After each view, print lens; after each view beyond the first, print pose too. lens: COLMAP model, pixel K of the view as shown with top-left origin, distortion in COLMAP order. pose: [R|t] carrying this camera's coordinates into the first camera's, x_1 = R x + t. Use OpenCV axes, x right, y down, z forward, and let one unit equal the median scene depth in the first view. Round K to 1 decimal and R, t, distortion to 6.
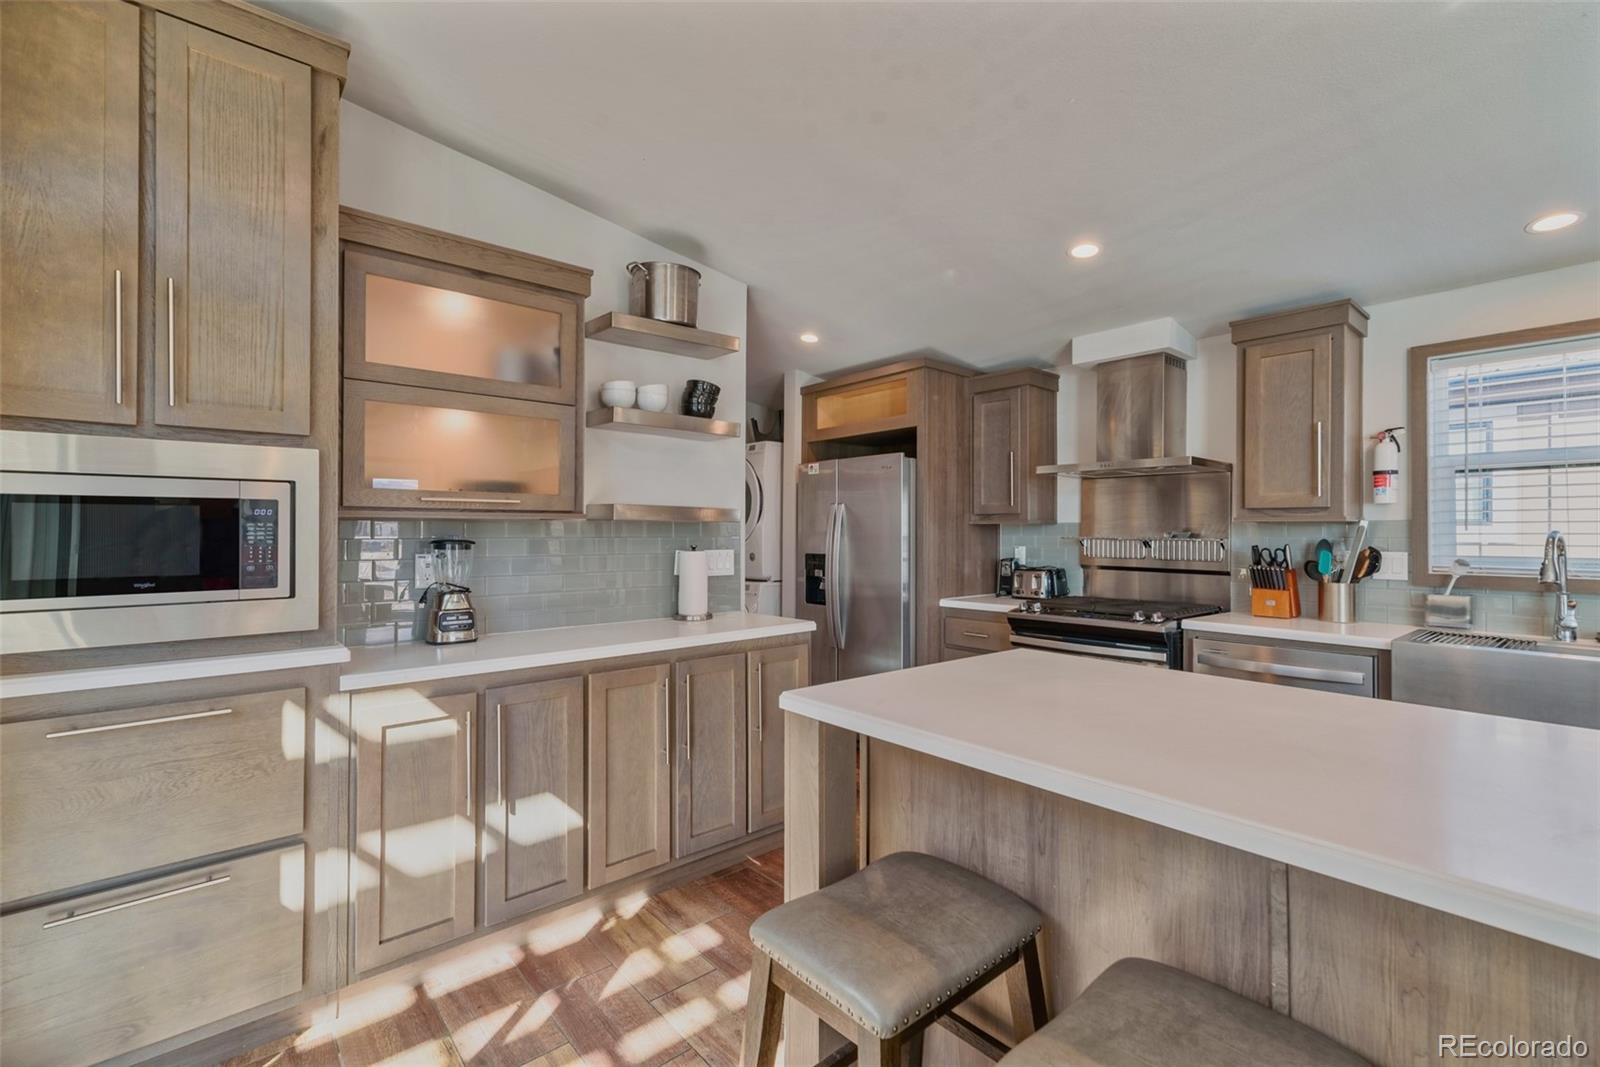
lens RADIAL K [[704.9, 0, 800.0], [0, 704.9, 533.5], [0, 0, 1]] dist [-0.000673, 0.000106]
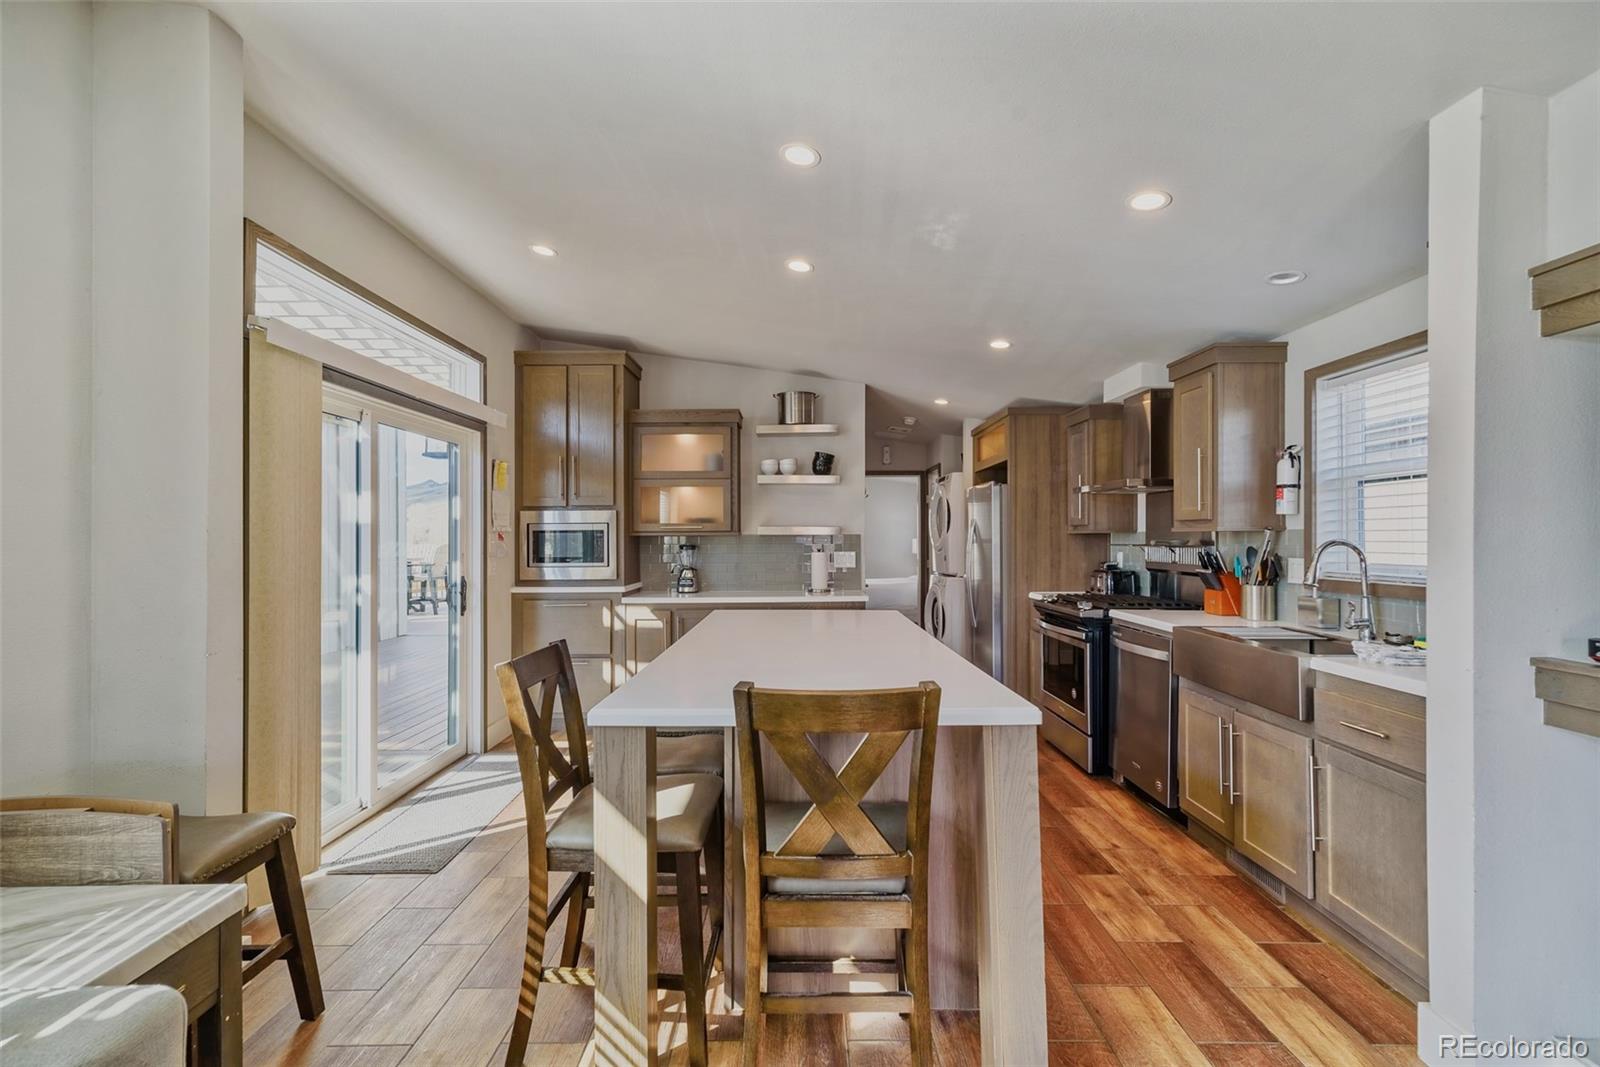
lens RADIAL K [[691.5, 0, 798.8], [0, 691.5, 540.0], [0, 0, 1]] dist [0.003081, 0.000692]
pose [[0.758209, -0.002714, -0.652006, 0.705055], [0.002416, 0.999996, -0.001353, -0.001865], [0.652007, -0.000550, 0.758212, -0.234401]]
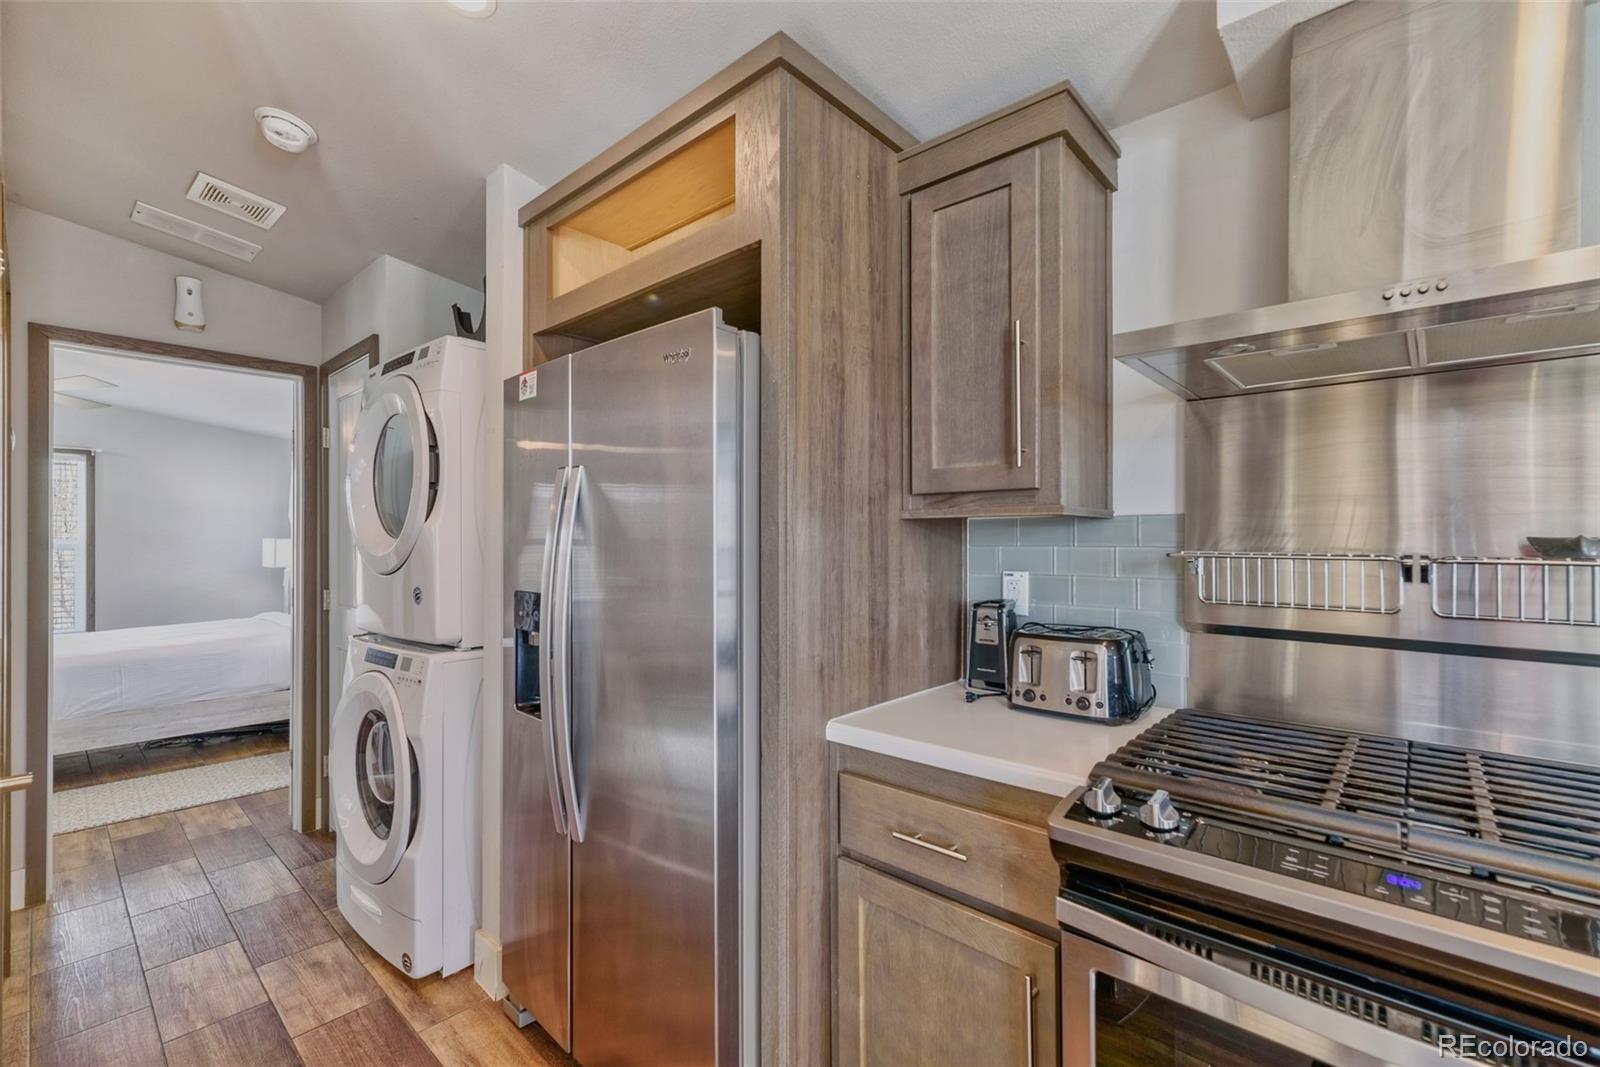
lens RADIAL K [[691.5, 0, 798.8], [0, 691.5, 540.0], [0, 0, 1]] dist [0.003081, 0.000692]
pose [[0.992325, -0.001744, 0.123646, 0.139611], [0.001667, 0.999998, 0.000731, -0.001660], [-0.123647, -0.000519, 0.992326, 0.642764]]
